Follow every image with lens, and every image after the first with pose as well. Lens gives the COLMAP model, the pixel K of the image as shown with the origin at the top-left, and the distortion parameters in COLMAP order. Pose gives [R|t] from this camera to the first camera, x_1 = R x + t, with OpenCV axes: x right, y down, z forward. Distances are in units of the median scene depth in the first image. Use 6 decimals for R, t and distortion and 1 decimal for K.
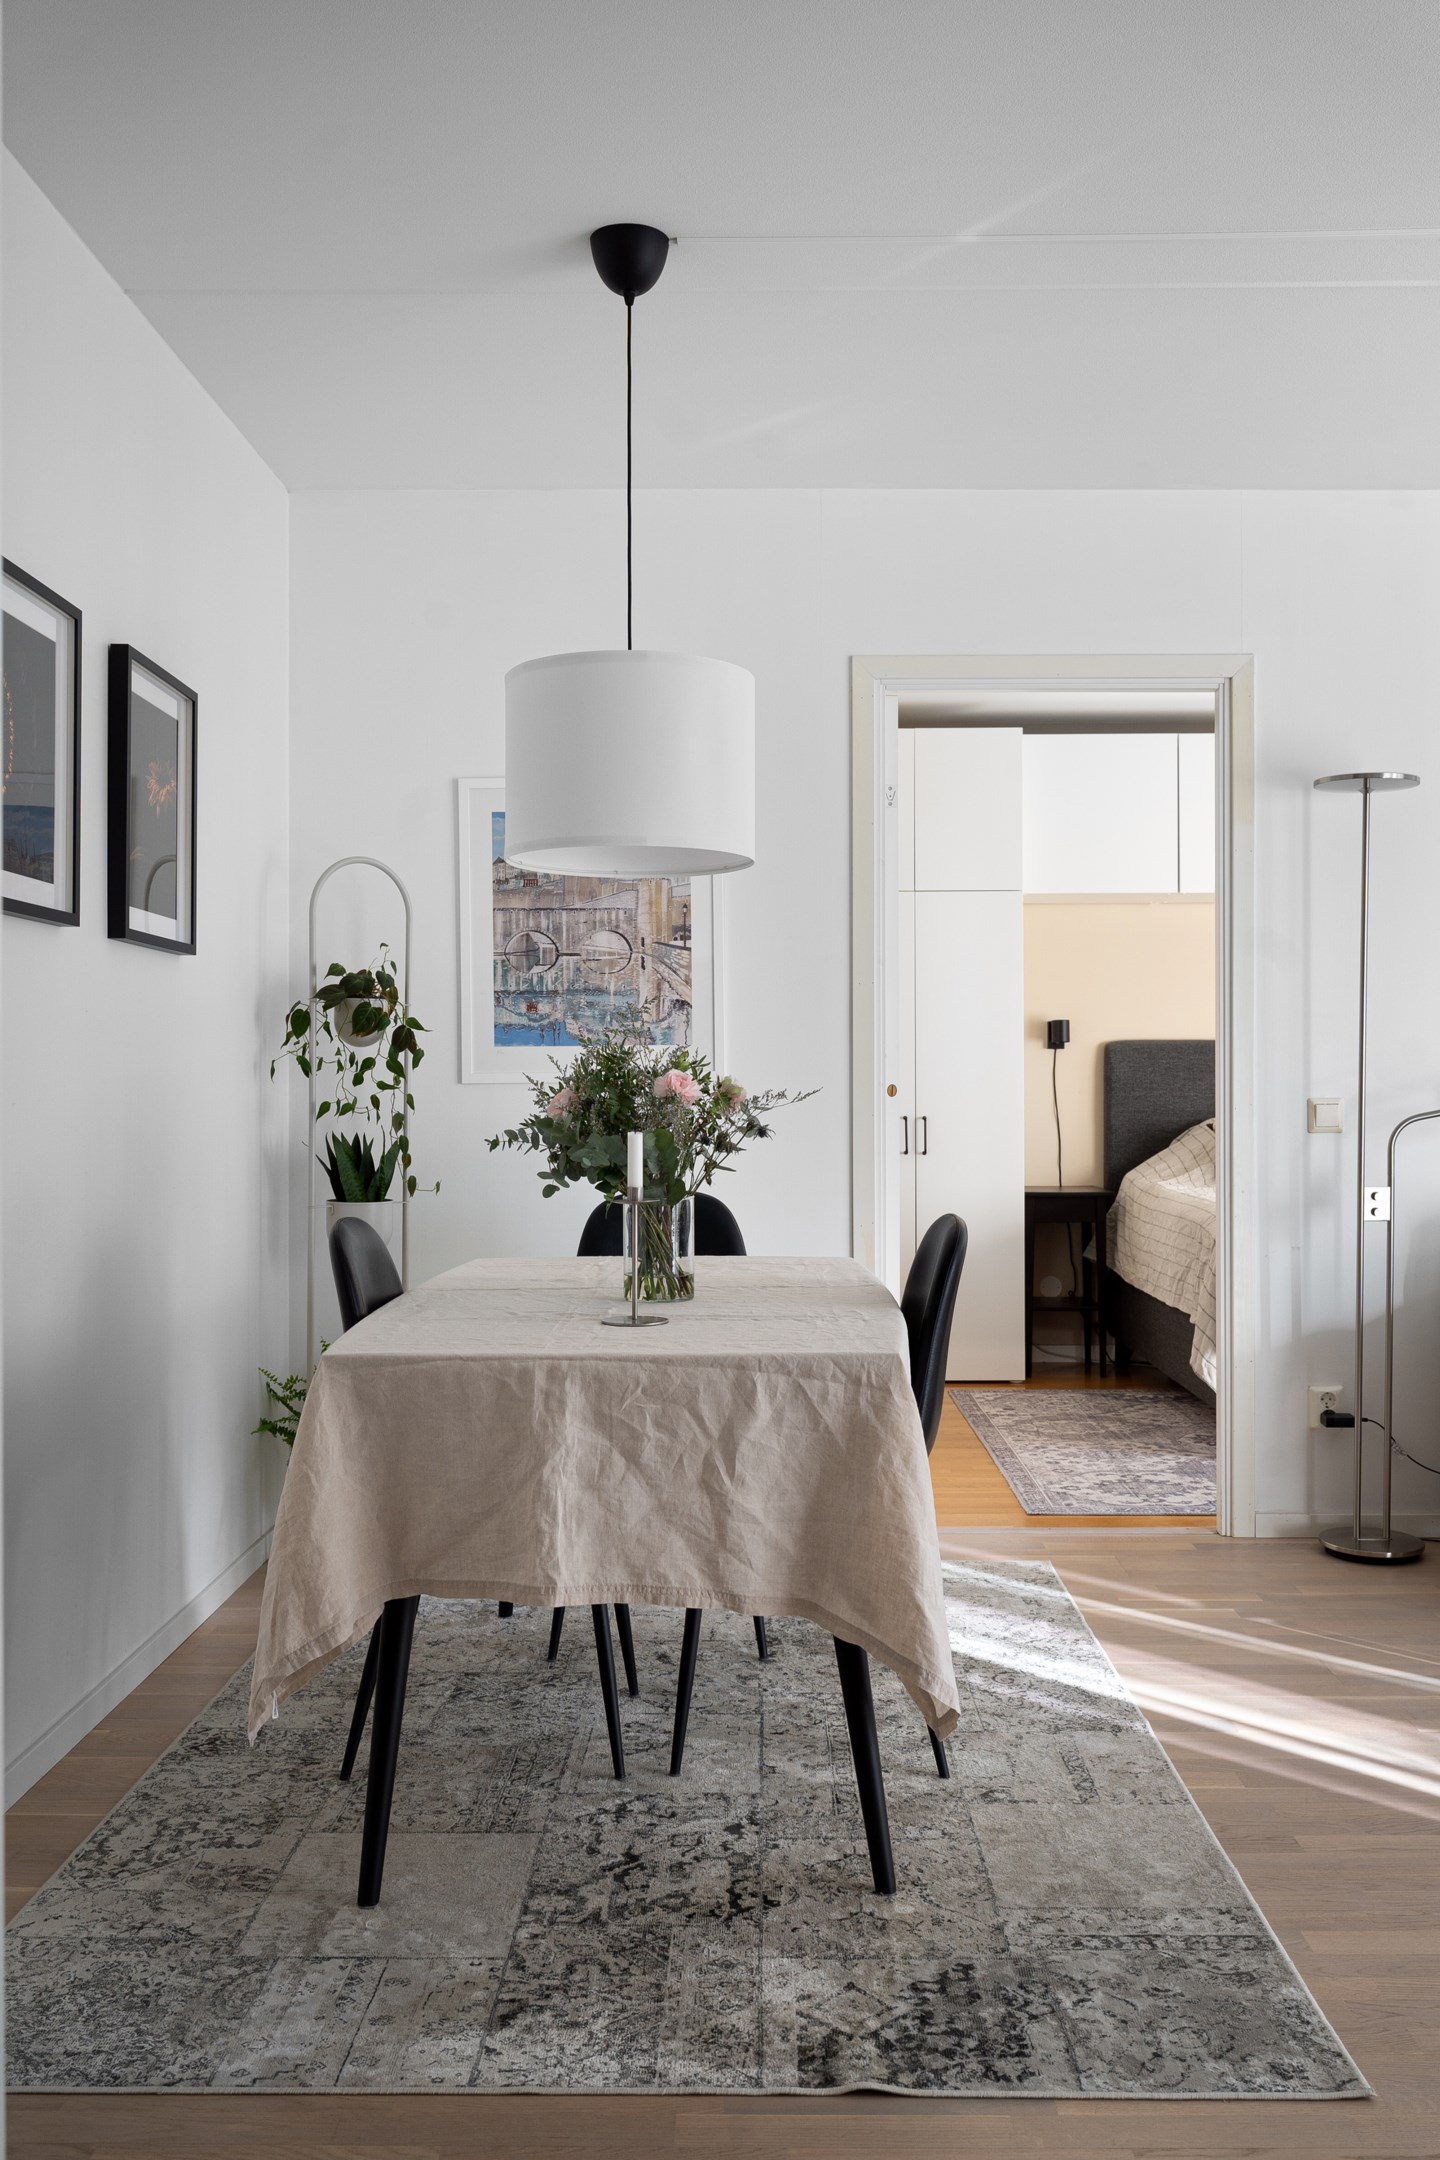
lens RADIAL K [[1932.2, 0, 731.6], [0, 1932.2, 1075.7], [0, 0, 1]] dist [-0.011054, 0.007934]
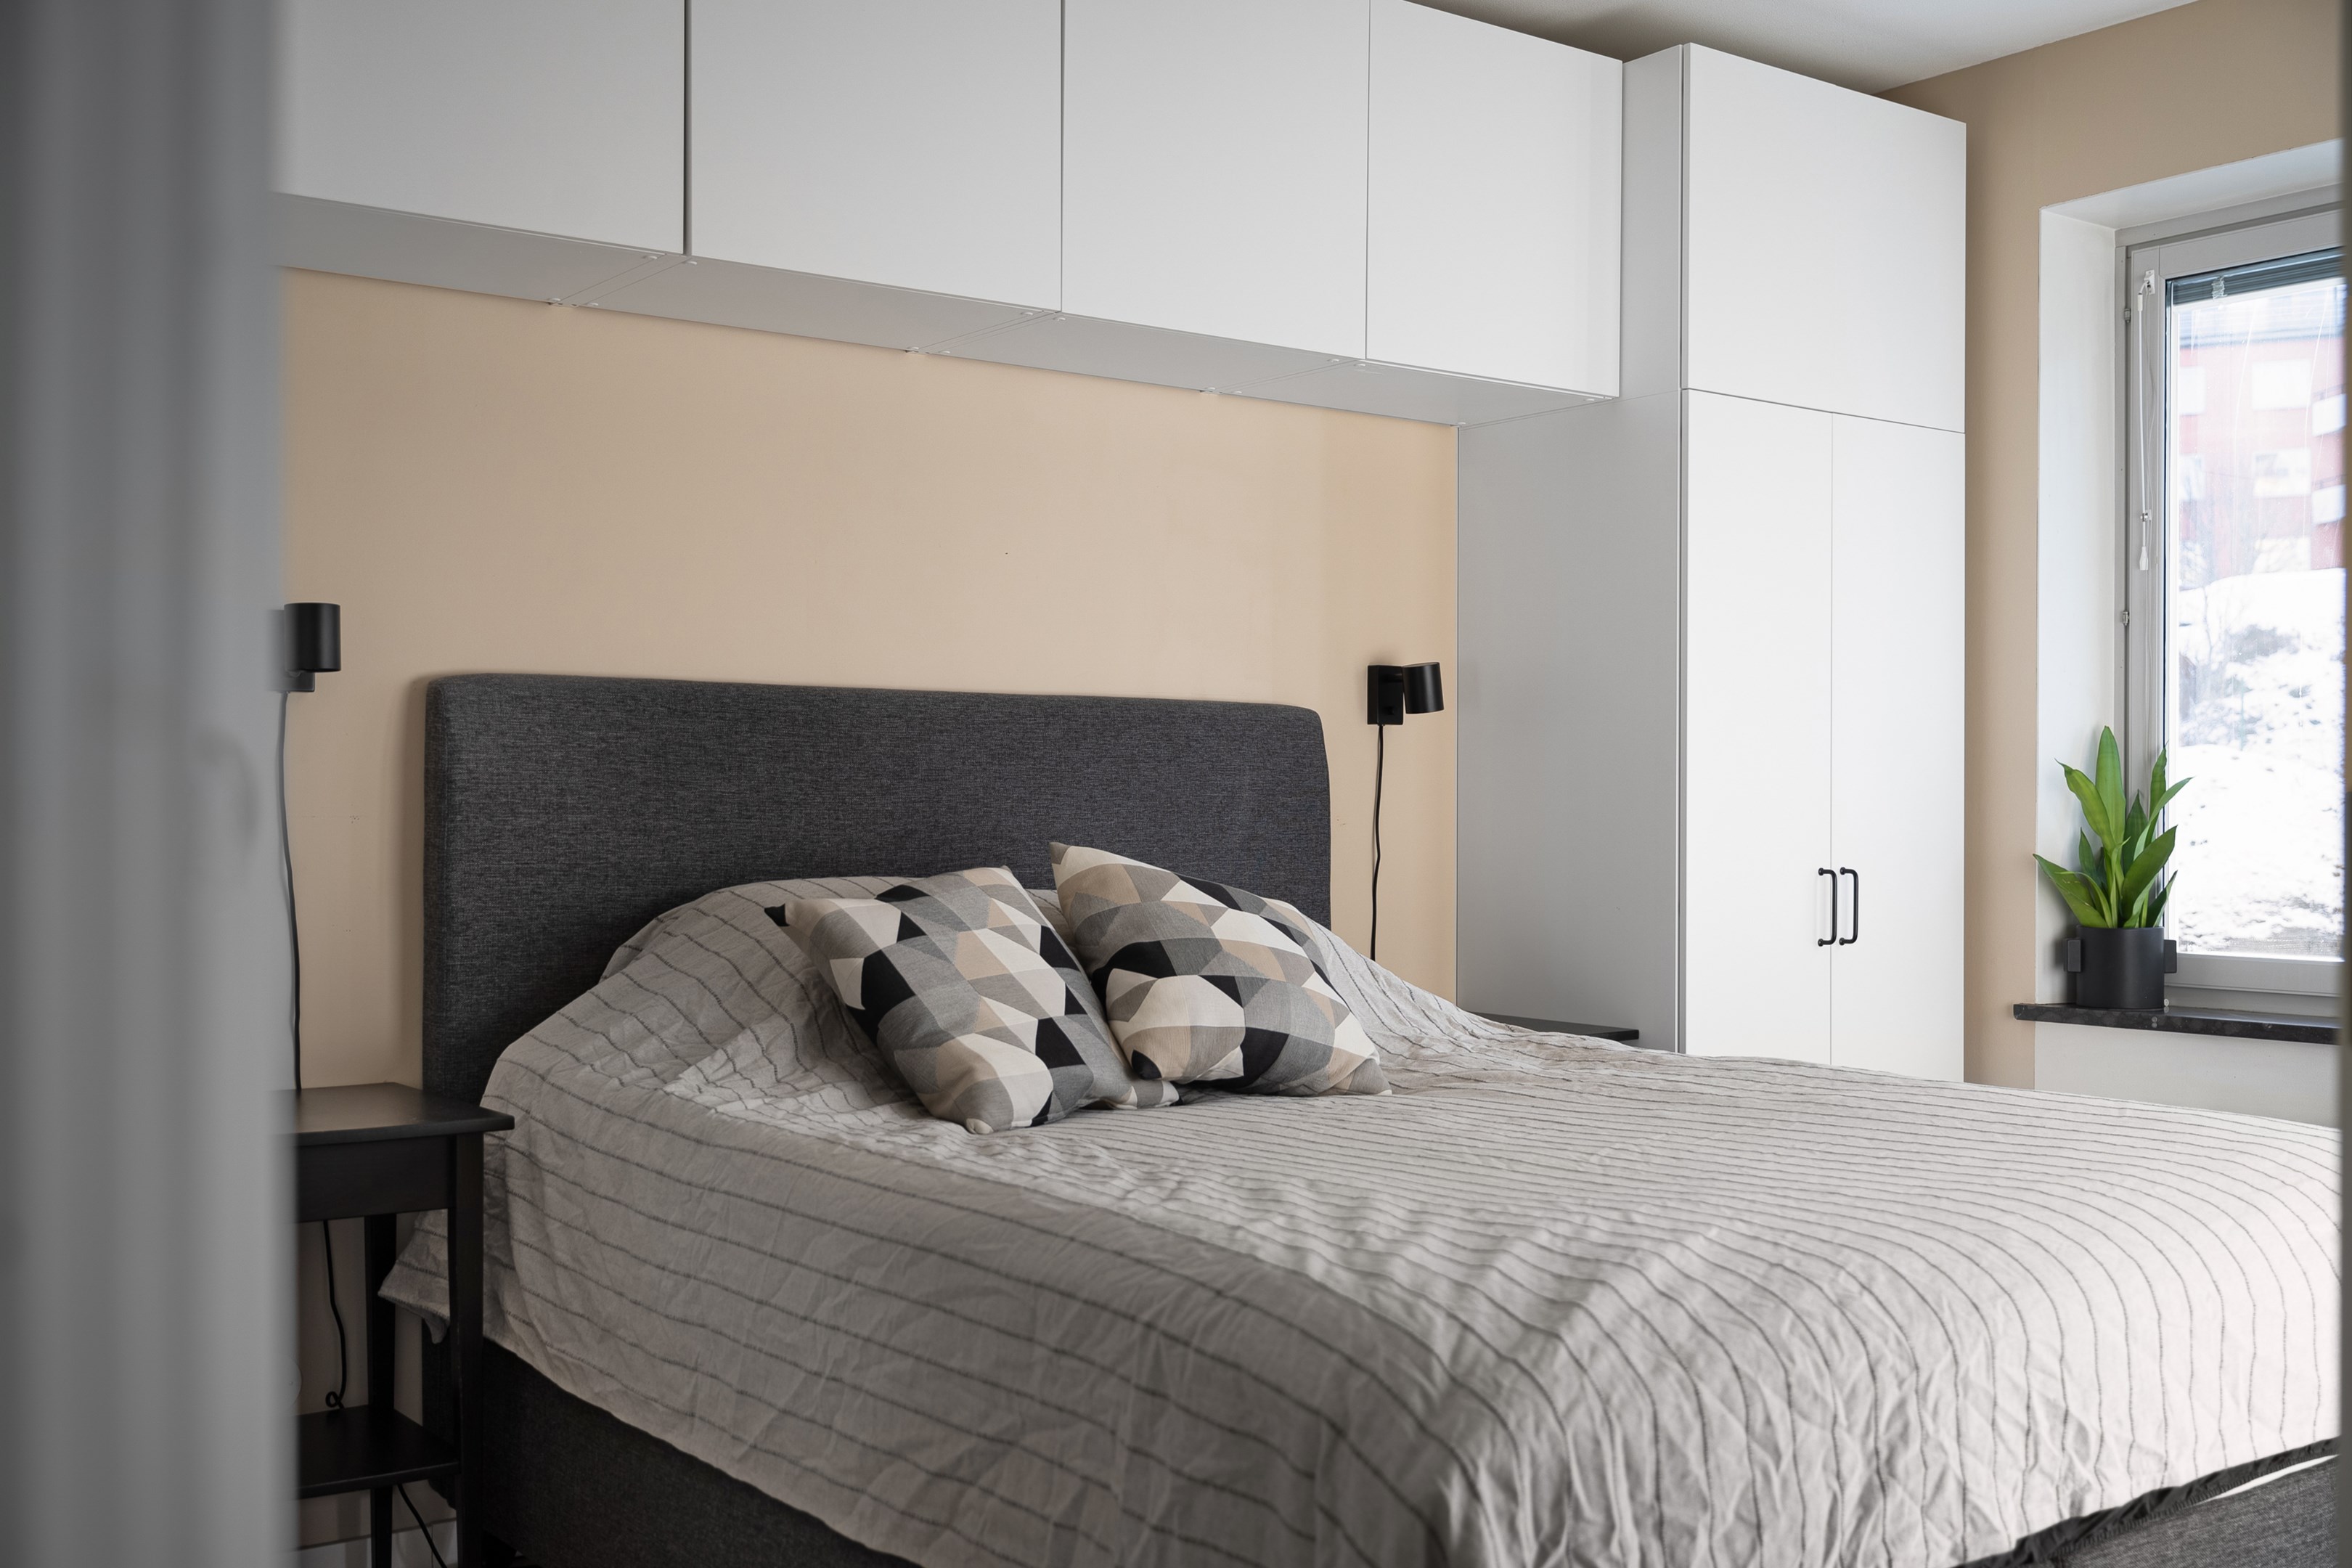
lens RADIAL K [[2396.3, 0, 1155.3], [0, 2396.3, 849.7], [0, 0, 1]] dist [0.023765, 0.000000]
pose [[0.799425, -0.006271, 0.600733, 0.035485], [-0.008582, 0.999724, 0.021856, 0.003669], [-0.600705, -0.022627, 0.799151, 0.574383]]
